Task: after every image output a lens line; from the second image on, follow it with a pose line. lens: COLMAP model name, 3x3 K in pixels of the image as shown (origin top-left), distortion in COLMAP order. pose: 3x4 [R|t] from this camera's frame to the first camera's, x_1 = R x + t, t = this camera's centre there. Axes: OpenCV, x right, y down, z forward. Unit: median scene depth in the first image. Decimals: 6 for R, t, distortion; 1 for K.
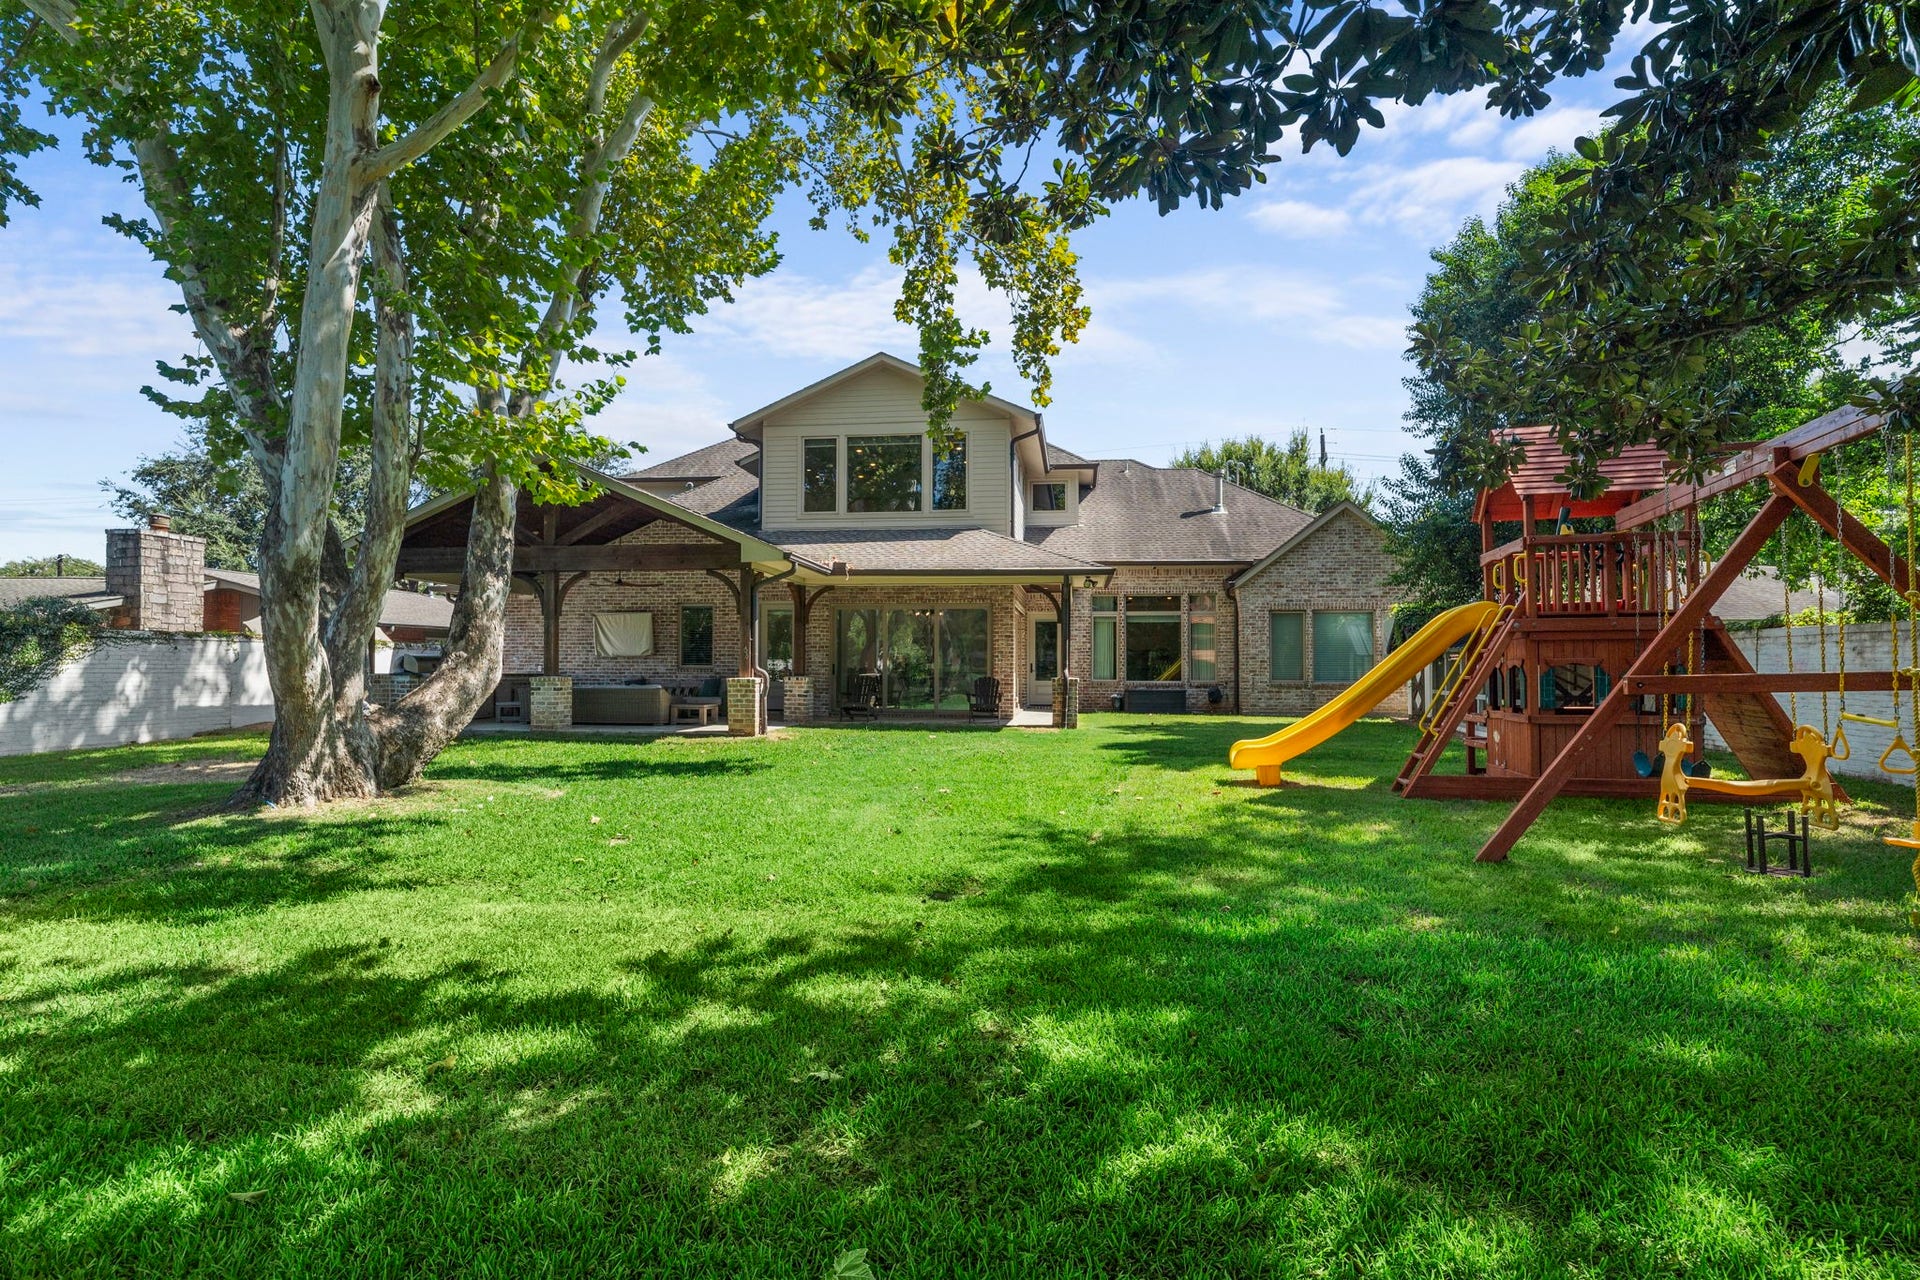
lens RADIAL K [[911.6, 0, 960.0], [0, 911.6, 640.0], [0, 0, 1]] dist [-0.013823, 0.000043]
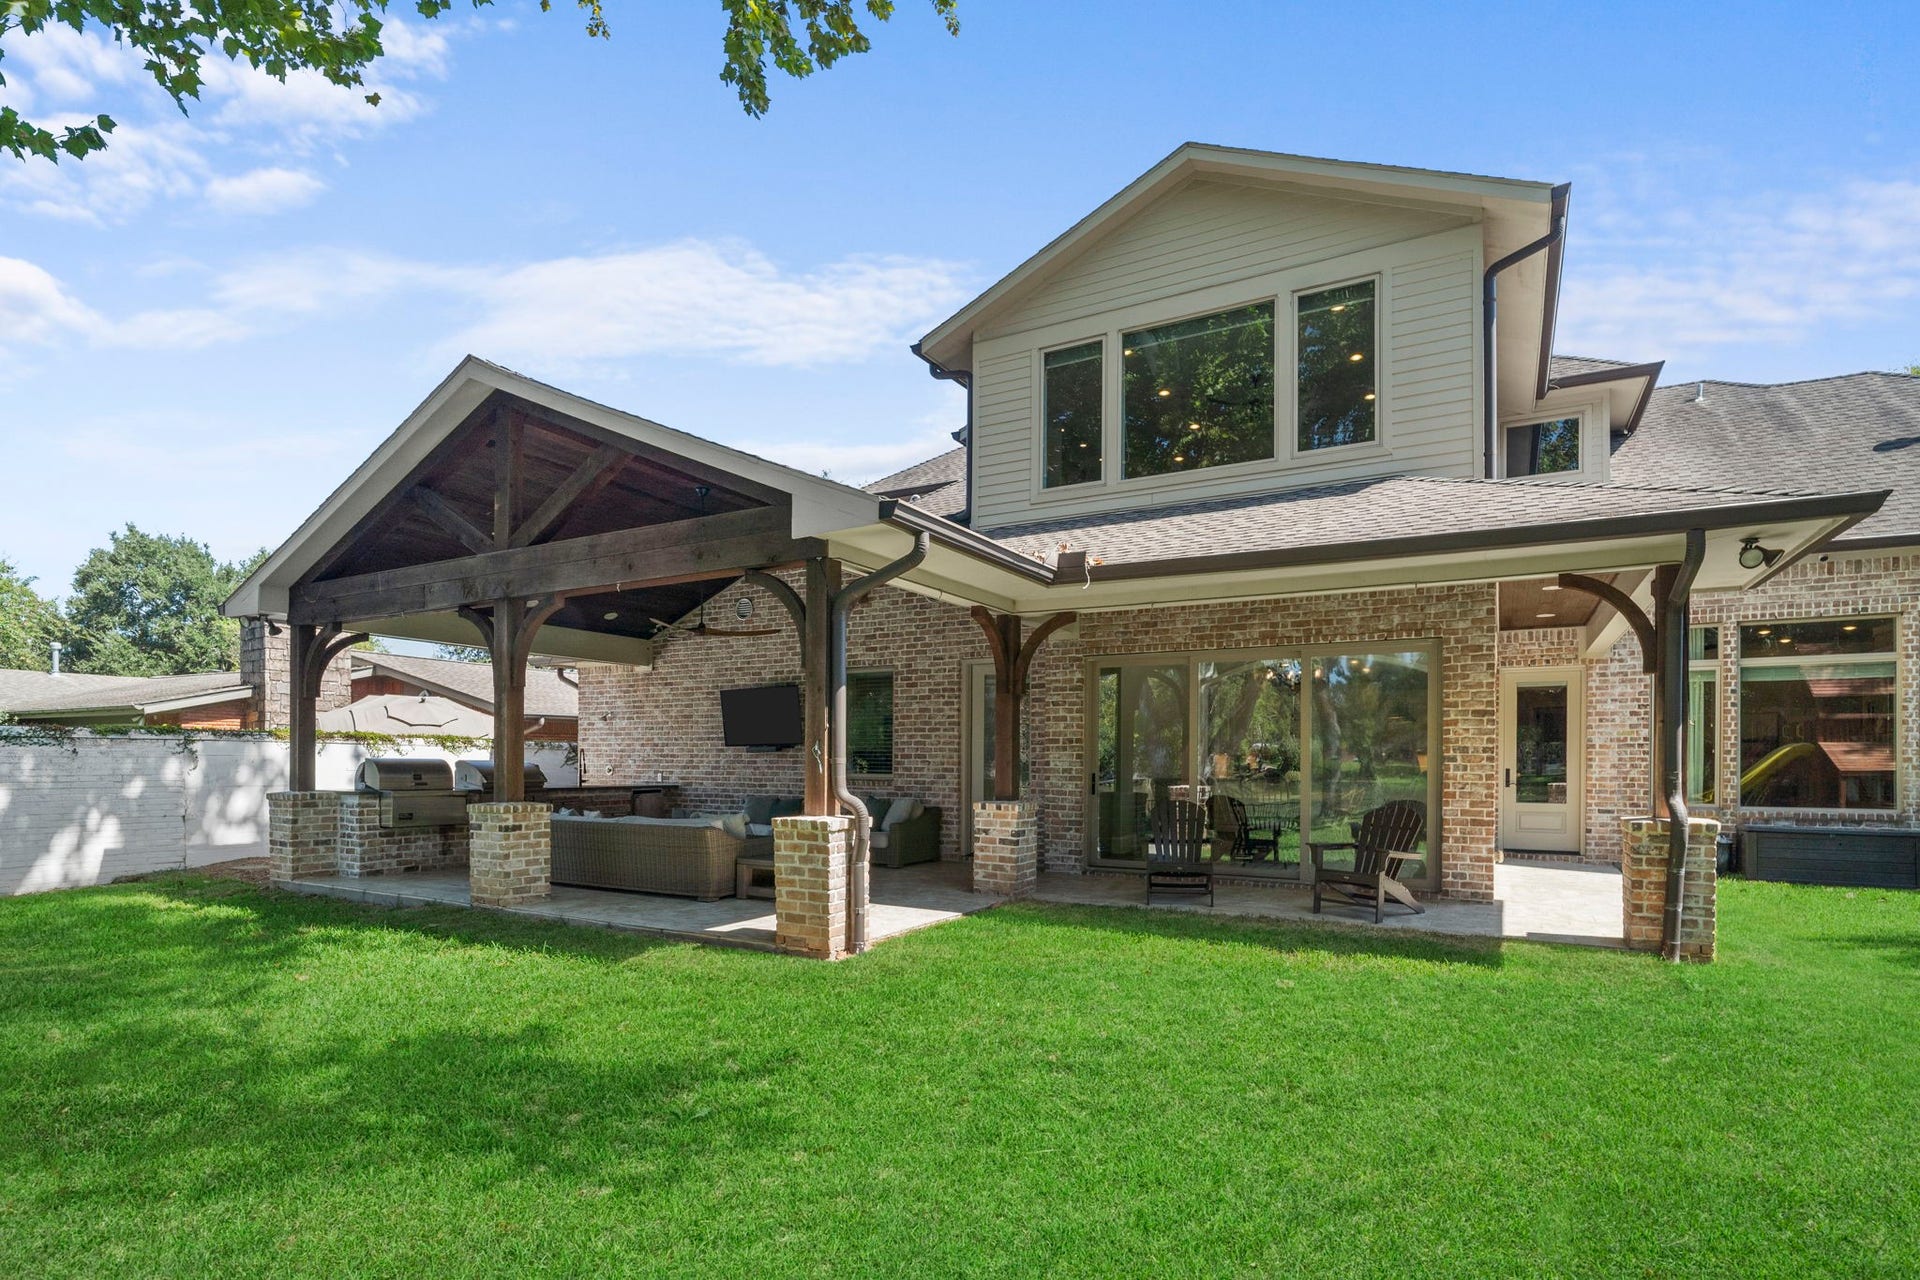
lens RADIAL K [[960.5, 0, 963.0], [0, 960.5, 766.1], [0, 0, 1]] dist [-0.004661, -0.000648]
pose [[0.926695, 0.000807, -0.375812, -0.003205], [0.012328, 0.999394, 0.032545, 0.003533], [0.375611, -0.034792, 0.926124, 0.455225]]
